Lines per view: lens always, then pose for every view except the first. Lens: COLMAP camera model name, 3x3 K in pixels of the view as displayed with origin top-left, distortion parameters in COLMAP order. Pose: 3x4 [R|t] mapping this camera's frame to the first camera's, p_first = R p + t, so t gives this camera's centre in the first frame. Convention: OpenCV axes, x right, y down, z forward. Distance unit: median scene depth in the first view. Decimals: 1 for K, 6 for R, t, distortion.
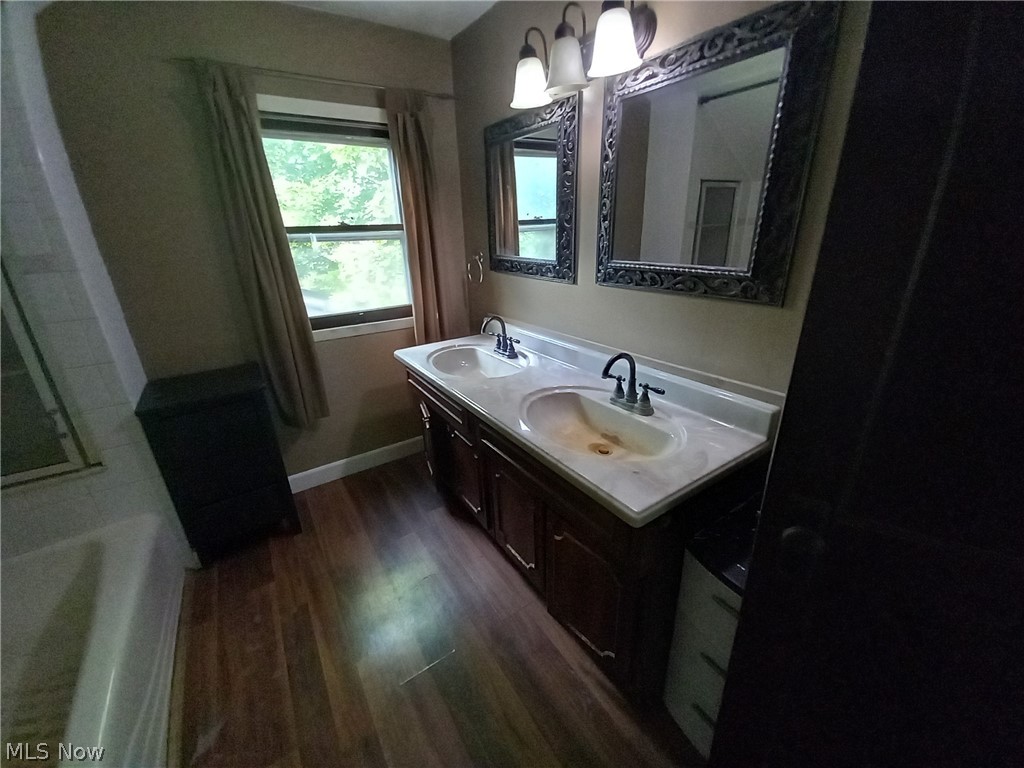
lens RADIAL K [[407.6, 0, 514.2], [0, 407.6, 378.4], [0, 0, 1]] dist [0.001344, 0.000110]
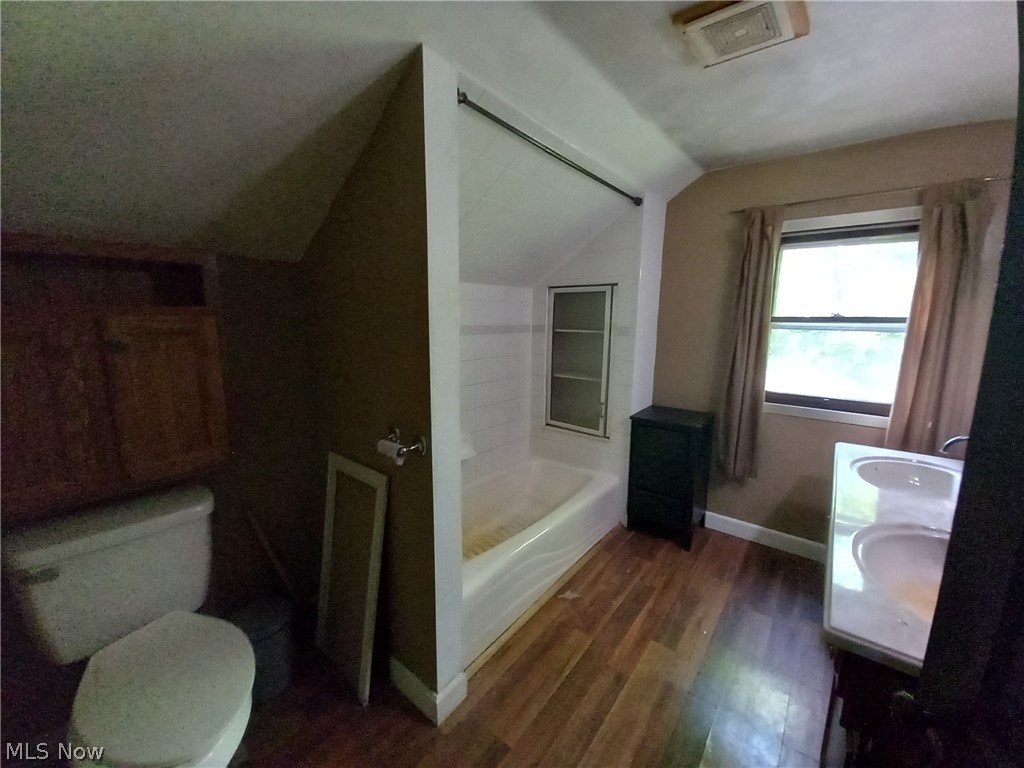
lens RADIAL K [[406.8, 0, 512.0], [0, 406.8, 384.0], [0, 0, 1]] dist [-0.000402, -0.013830]
pose [[0.293813, 0.181060, -0.938558, 0.386175], [-0.353323, 0.932926, 0.069366, 0.009569], [0.888165, 0.311234, 0.338078, -0.049141]]
